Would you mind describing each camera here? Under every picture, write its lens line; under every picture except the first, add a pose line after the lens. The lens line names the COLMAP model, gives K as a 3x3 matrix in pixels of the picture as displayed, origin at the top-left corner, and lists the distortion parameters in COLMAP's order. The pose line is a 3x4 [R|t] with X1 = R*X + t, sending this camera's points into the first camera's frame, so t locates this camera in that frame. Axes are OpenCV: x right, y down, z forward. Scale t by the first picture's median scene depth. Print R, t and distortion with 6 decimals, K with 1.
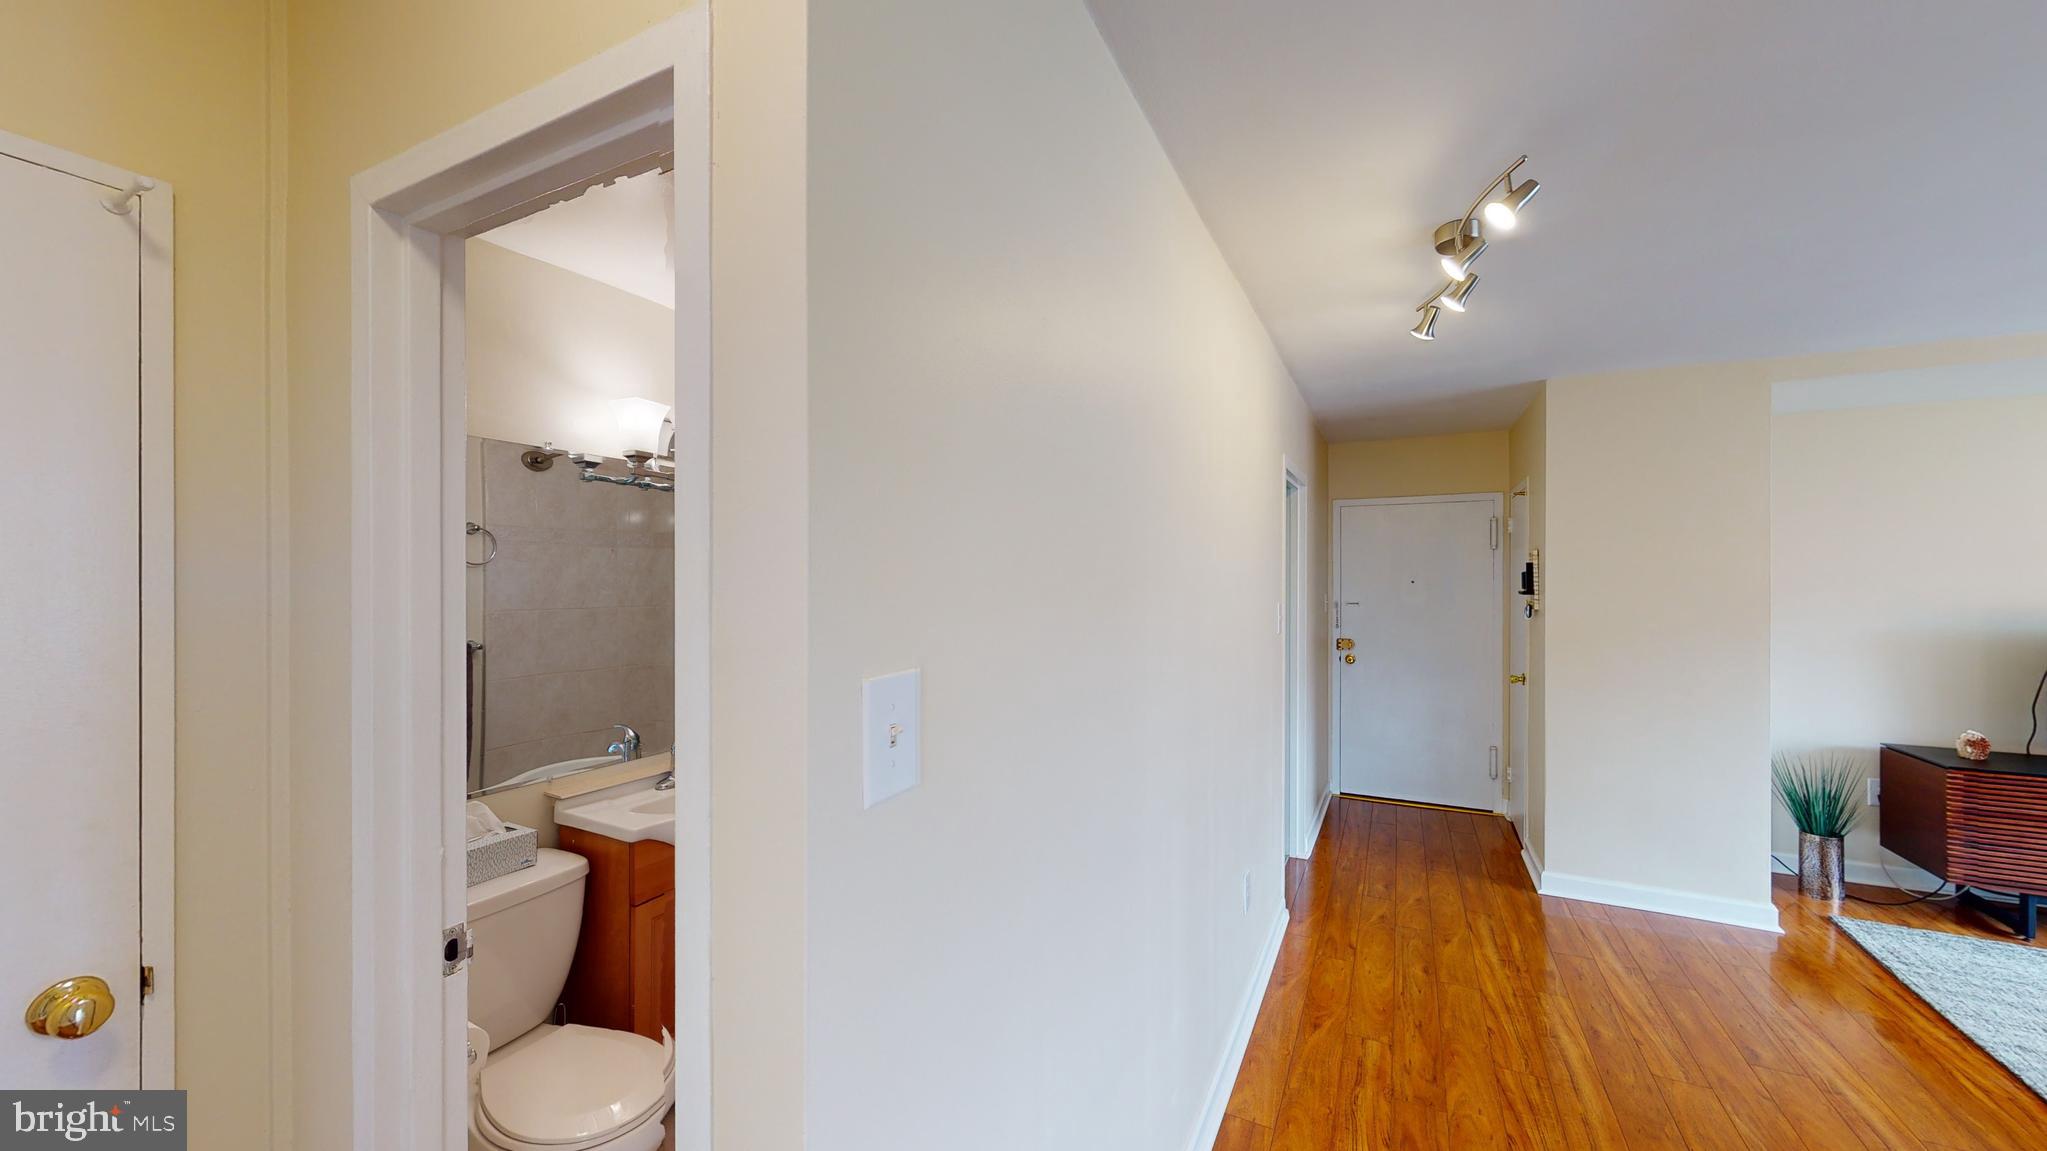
lens RADIAL K [[736.8, 0, 1024.0], [0, 736.8, 582.9], [0, 0, 1]] dist [-0.009509, -0.001544]
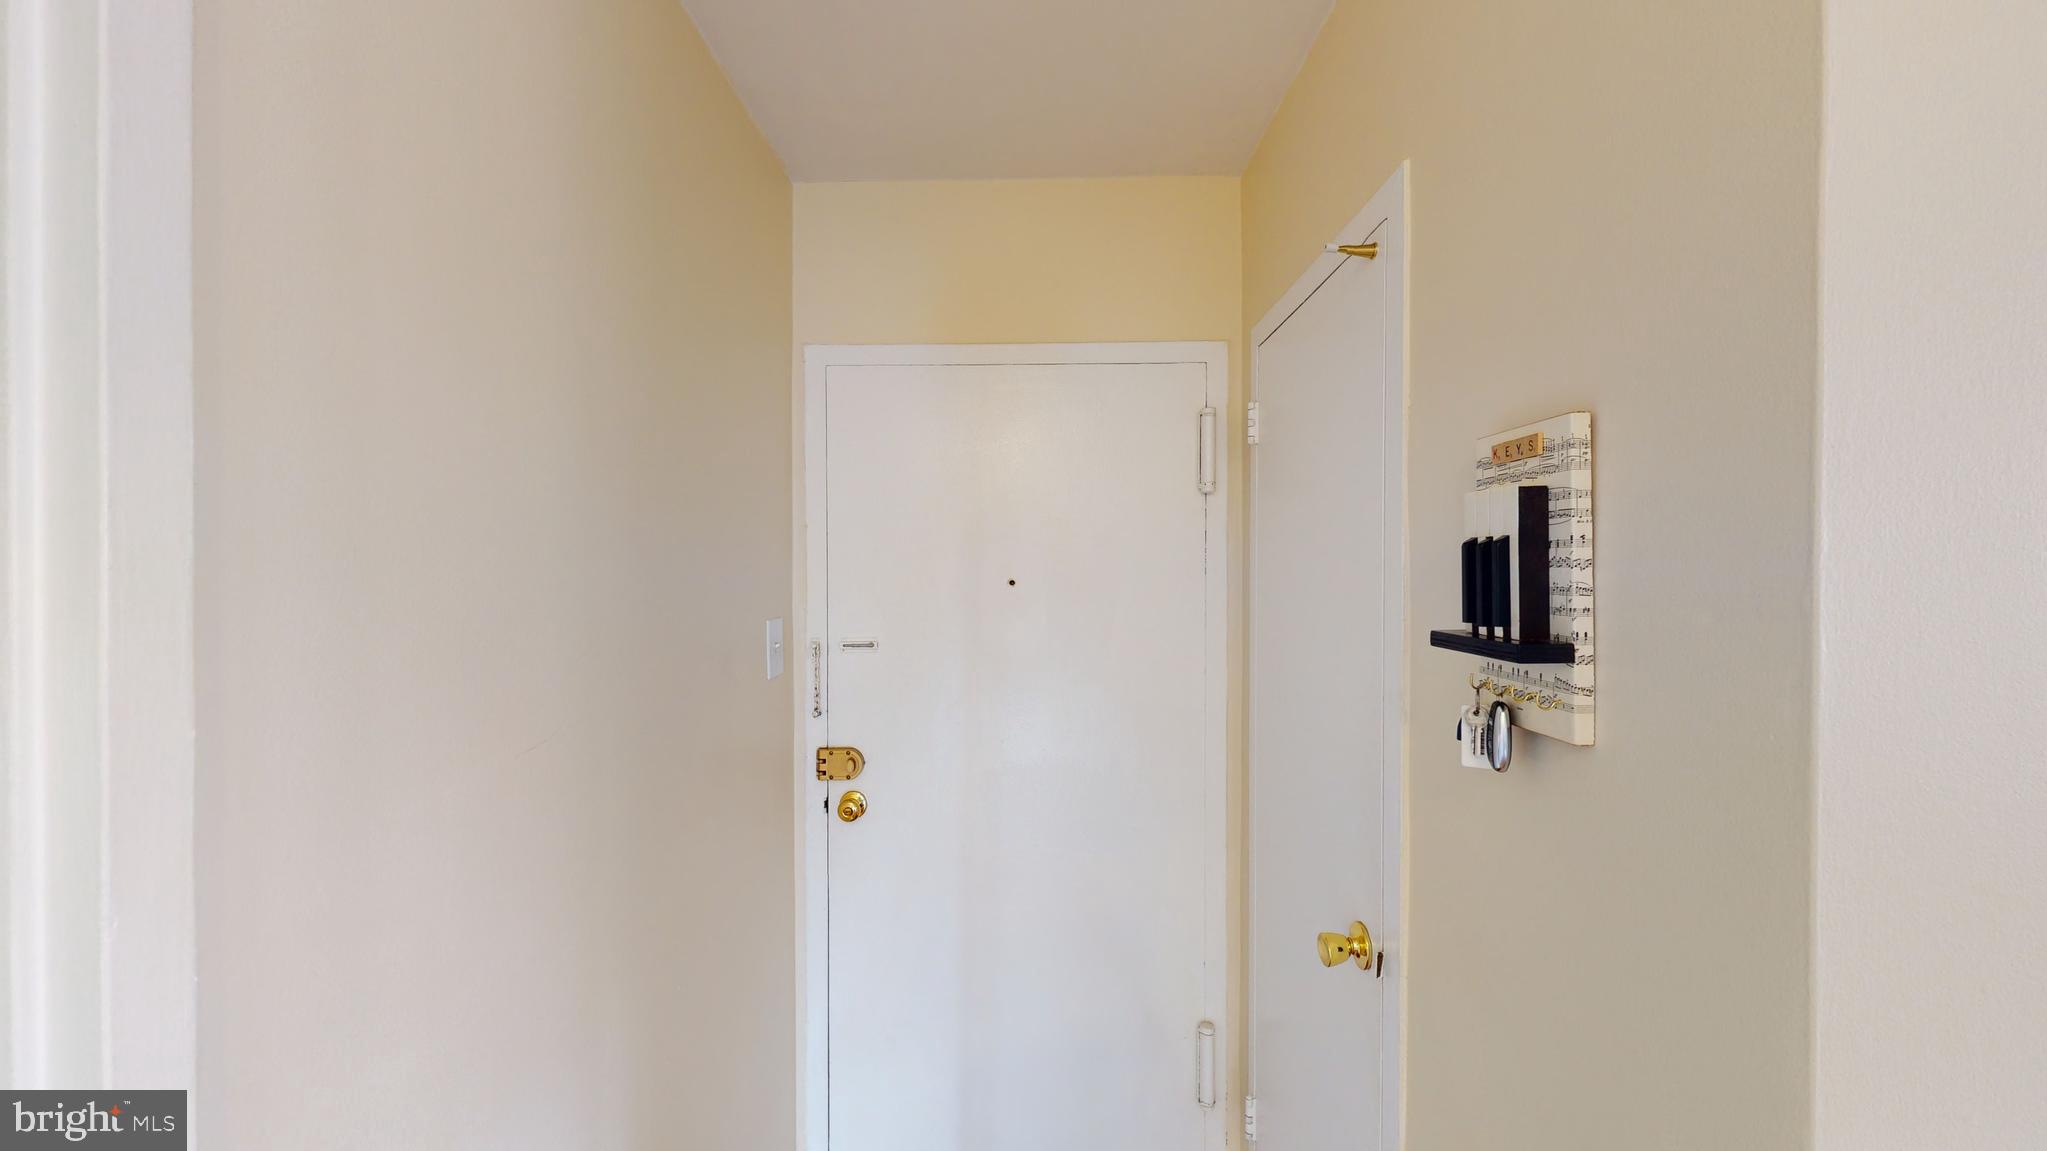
lens RADIAL K [[736.8, 0, 1021.2], [0, 736.8, 579.5], [0, 0, 1]] dist [-0.009509, -0.001544]
pose [[0.887508, -0.006174, 0.460751, 0.355161], [0.004414, 0.999978, 0.004898, -0.004180], [-0.460772, -0.002314, 0.887516, 0.656042]]
